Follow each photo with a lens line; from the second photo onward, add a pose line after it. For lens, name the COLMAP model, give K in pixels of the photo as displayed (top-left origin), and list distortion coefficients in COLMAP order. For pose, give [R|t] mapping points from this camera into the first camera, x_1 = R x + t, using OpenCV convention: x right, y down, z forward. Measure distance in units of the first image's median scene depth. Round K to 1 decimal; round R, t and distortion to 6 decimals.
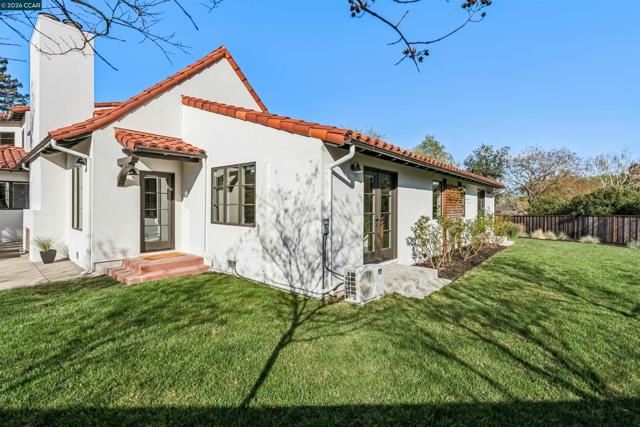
lens RADIAL K [[291.2, 0, 319.2], [0, 291.2, 208.5], [0, 0, 1]] dist [-0.008525, 0.000324]
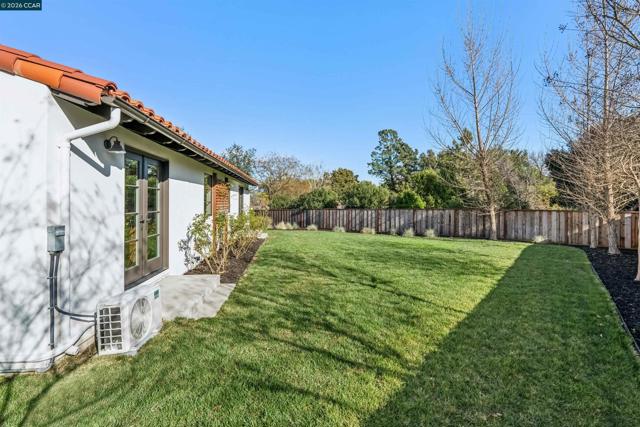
lens RADIAL K [[291.2, 0, 321.3], [0, 291.2, 202.0], [0, 0, 1]] dist [-0.008525, 0.000324]
pose [[0.672499, 0.001551, 0.740097, -0.047966], [0.003113, 0.999983, -0.004925, -0.005492], [-0.740092, 0.005616, 0.672483, 0.214734]]
